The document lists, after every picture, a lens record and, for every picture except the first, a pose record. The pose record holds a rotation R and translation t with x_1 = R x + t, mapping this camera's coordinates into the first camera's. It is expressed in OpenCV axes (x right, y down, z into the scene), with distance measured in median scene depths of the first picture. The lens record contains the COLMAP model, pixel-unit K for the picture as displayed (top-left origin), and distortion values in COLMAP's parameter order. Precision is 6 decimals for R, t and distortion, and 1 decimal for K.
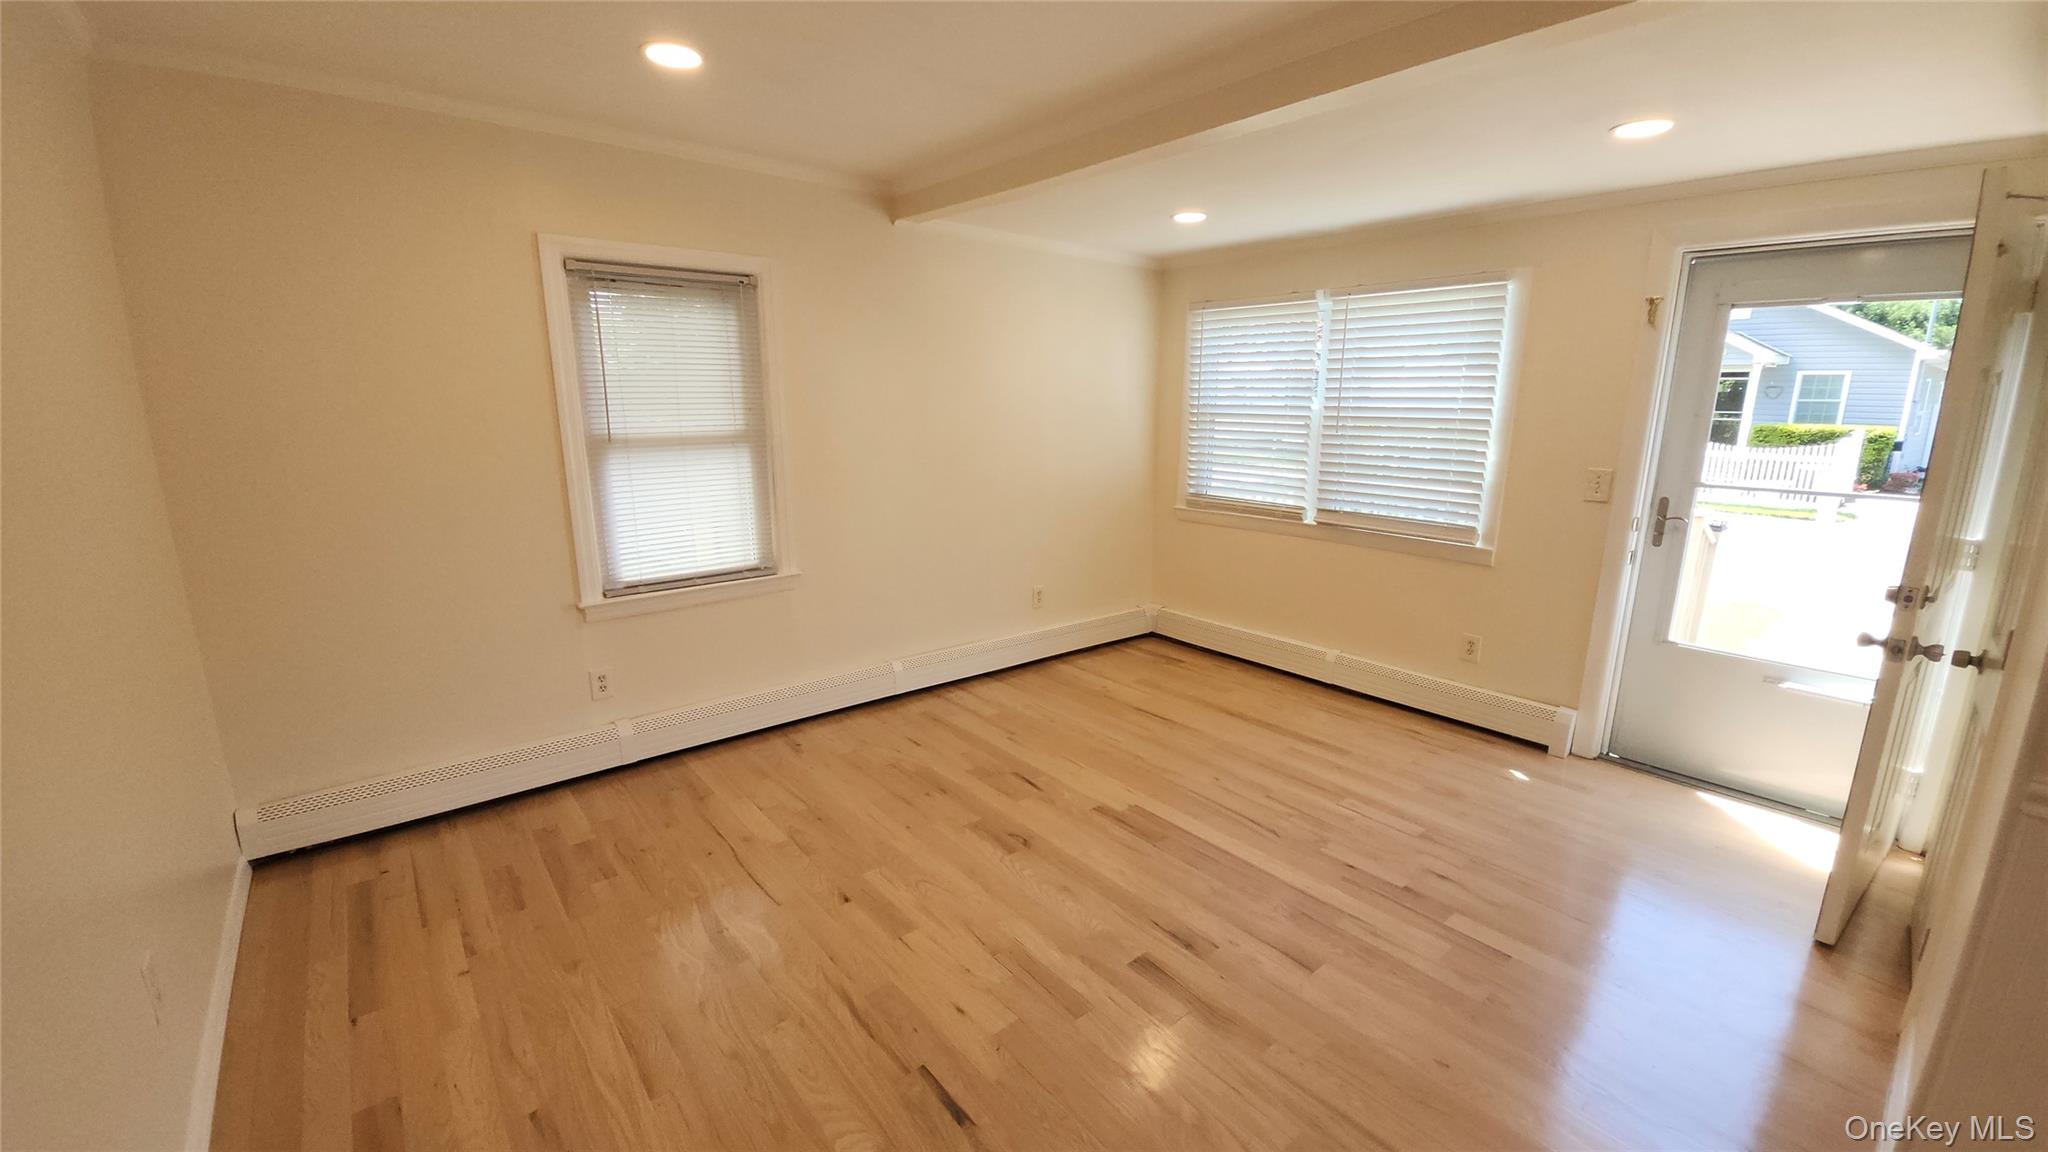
lens RADIAL K [[801.4, 0, 1027.1], [0, 801.4, 579.1], [0, 0, 1]] dist [-0.022137, -0.001961]
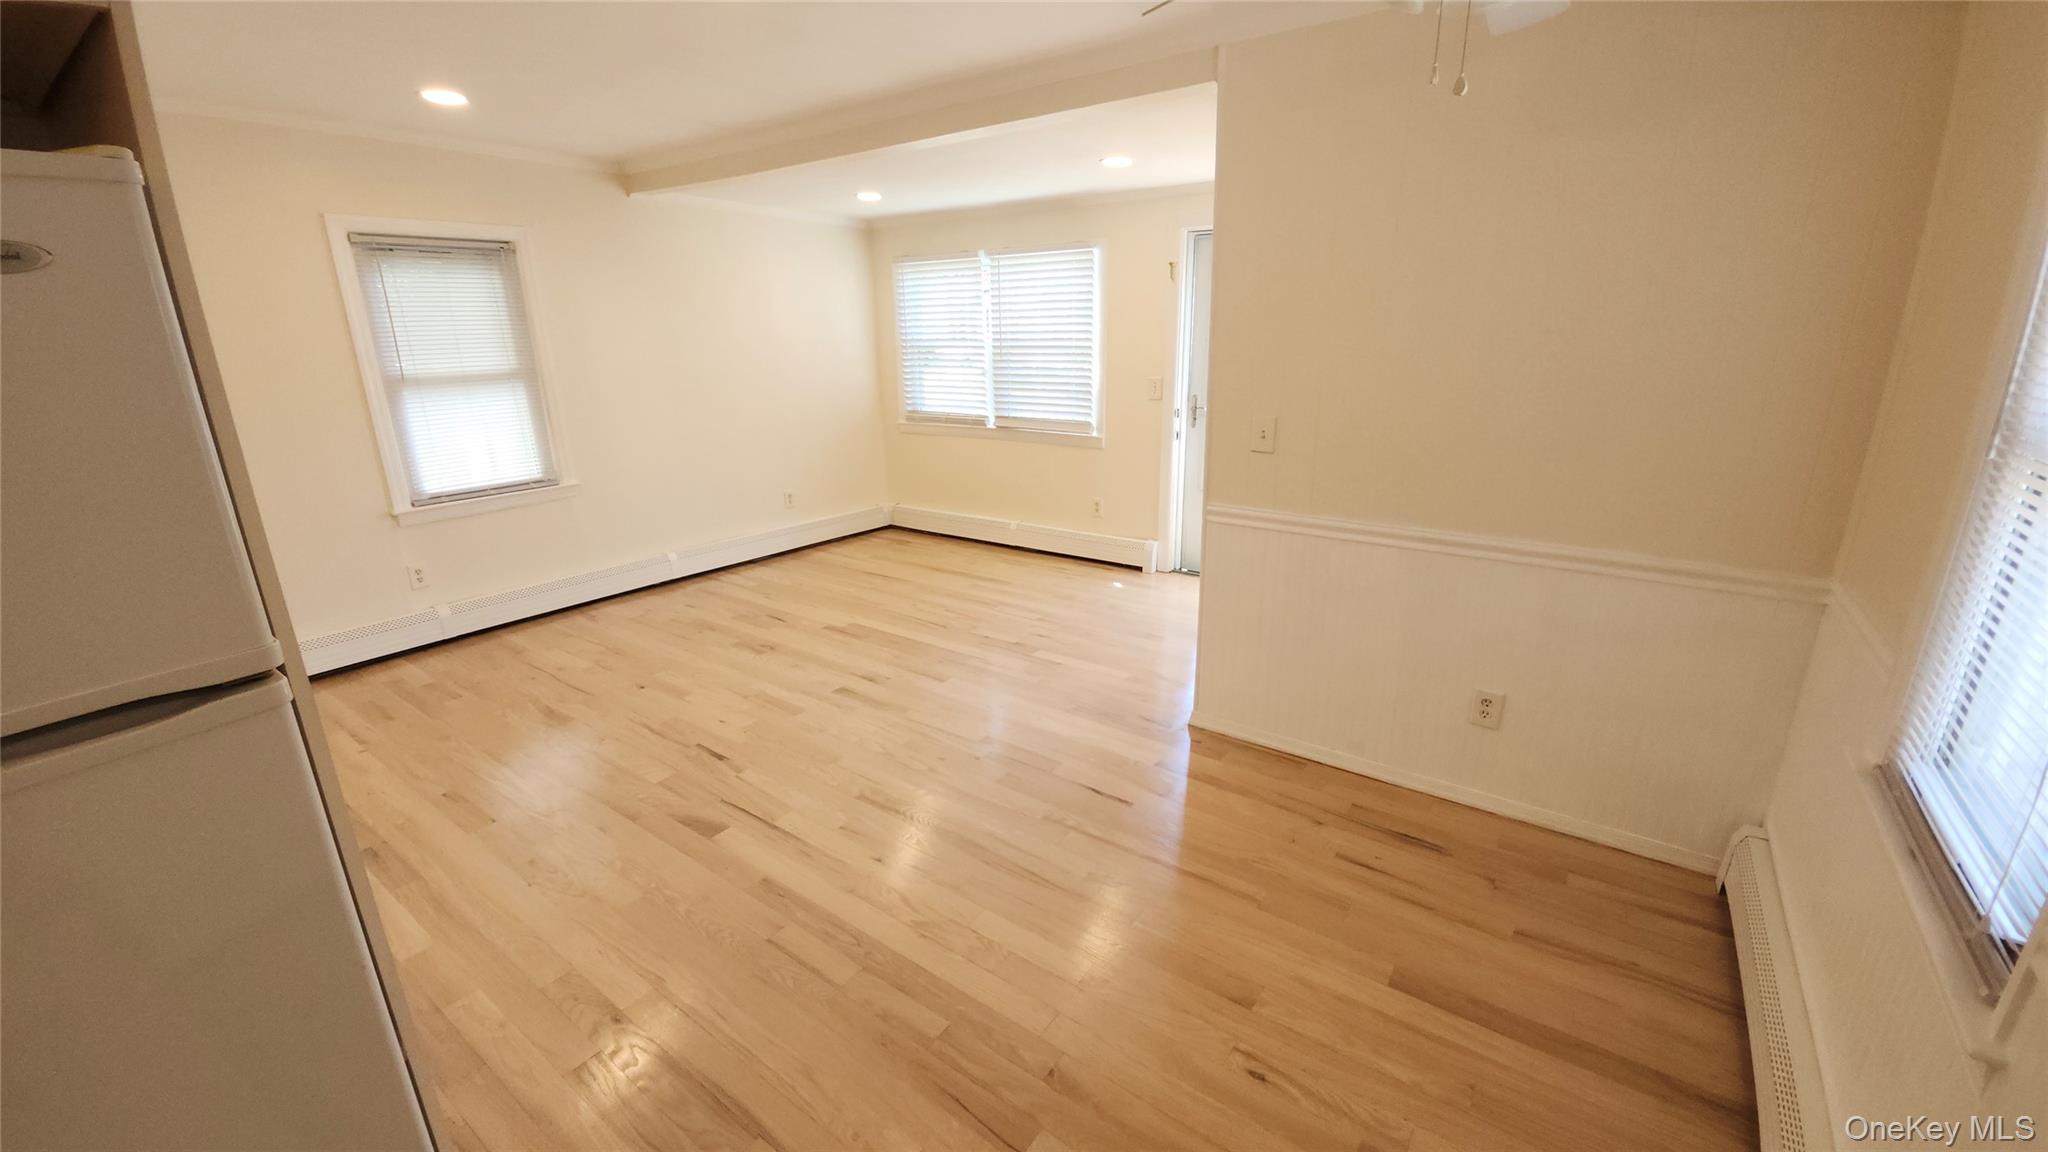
lens RADIAL K [[801.4, 0, 1035.4], [0, 801.4, 580.5], [0, 0, 1]] dist [-0.022137, -0.001961]
pose [[0.965967, -0.090224, 0.242418, 0.100937], [0.070681, 0.993596, 0.088157, 0.094504], [-0.248819, -0.068022, 0.966158, -0.437487]]
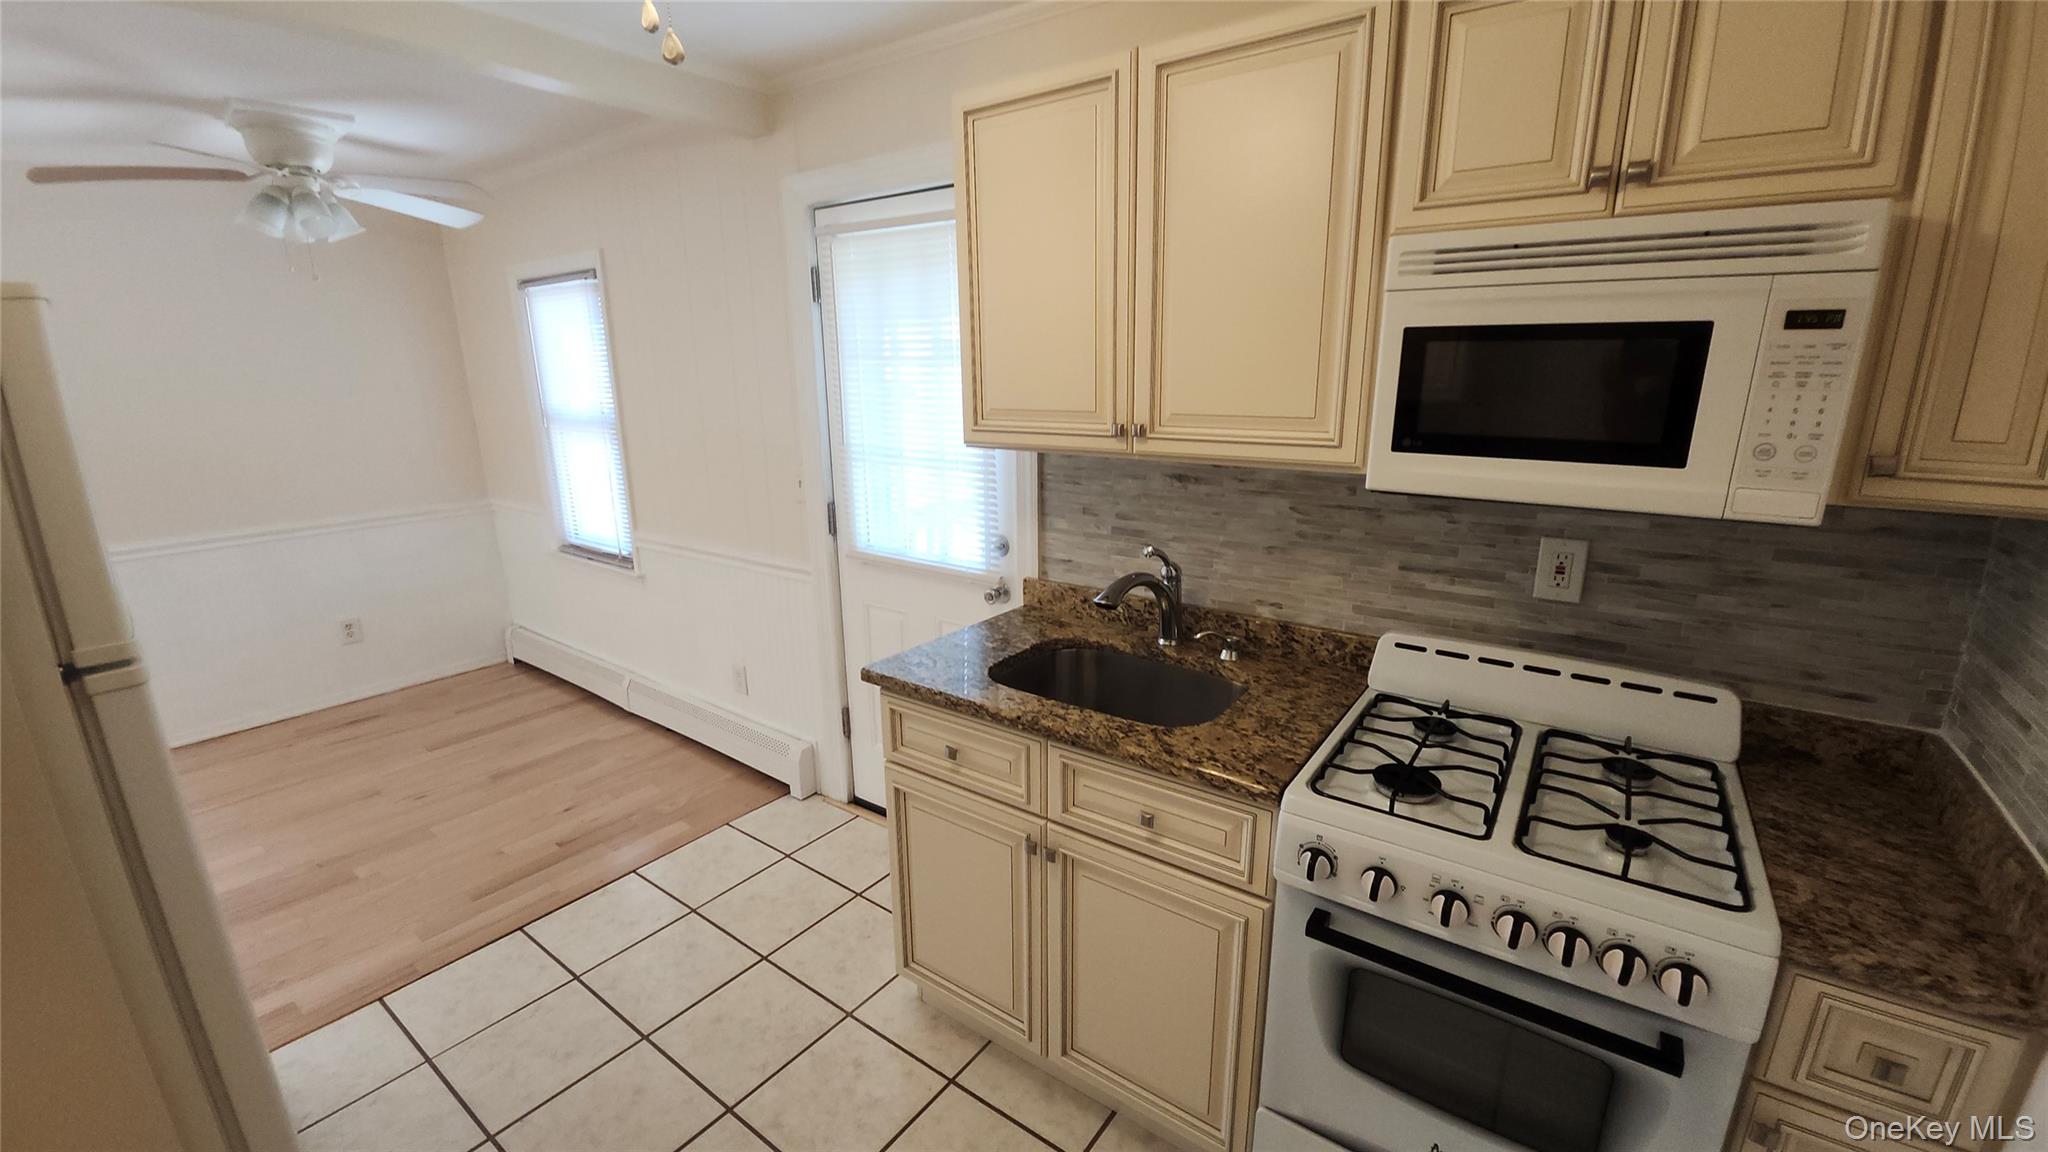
lens RADIAL K [[801.4, 0, 1037.4], [0, 801.4, 586.8], [0, 0, 1]] dist [-0.022137, -0.001961]
pose [[-0.263376, -0.252175, 0.931150, -0.650484], [0.217180, 0.924951, 0.311926, 0.113716], [-0.939929, 0.284381, -0.188843, -0.570438]]
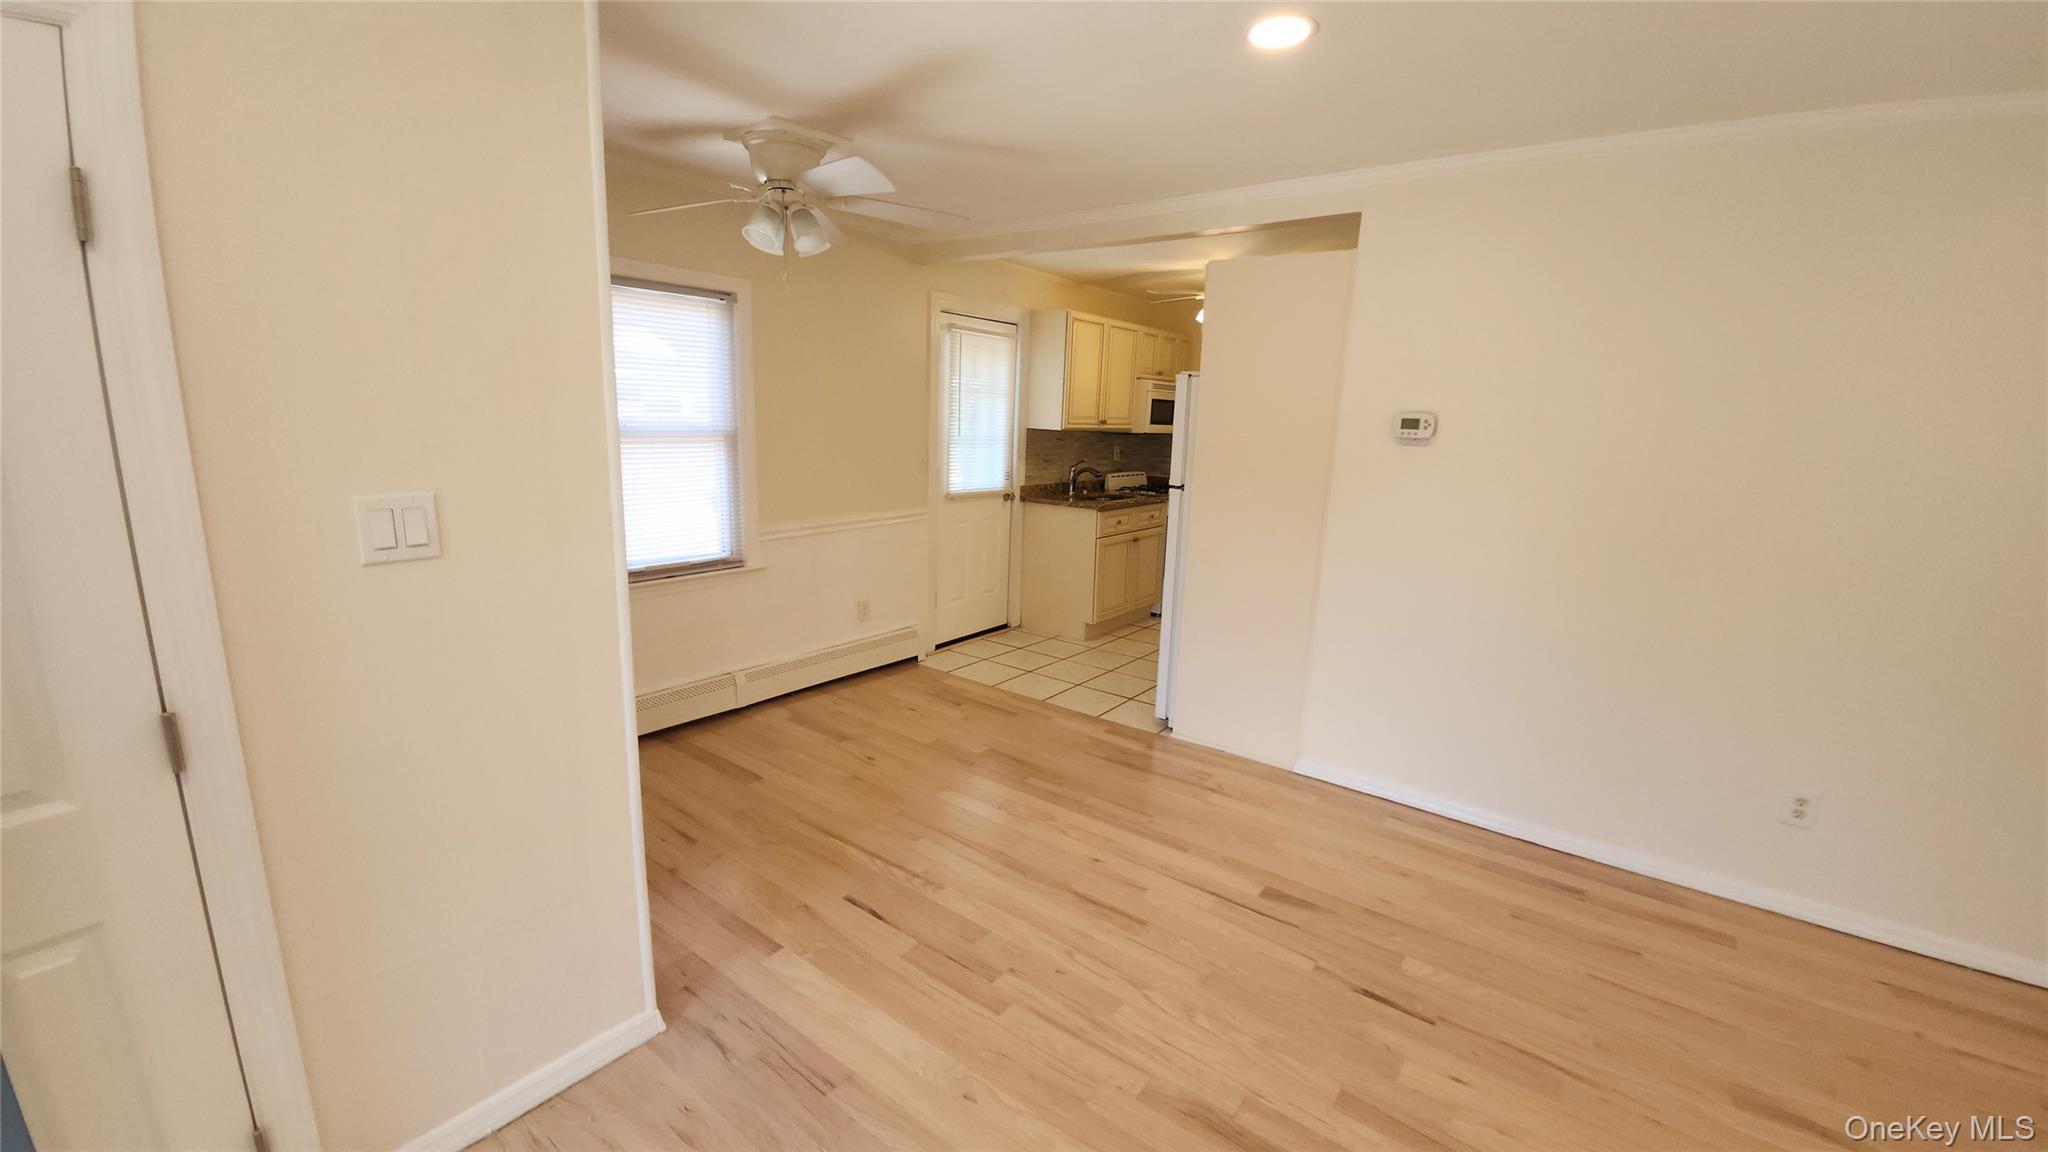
lens RADIAL K [[801.4, 0, 1025.7], [0, 801.4, 581.1], [0, 0, 1]] dist [-0.022137, -0.001961]
pose [[-0.975391, 0.009919, -0.220260, 0.369286], [-0.084653, 0.905574, 0.415656, -0.200947], [0.203584, 0.424072, -0.882449, 0.886866]]
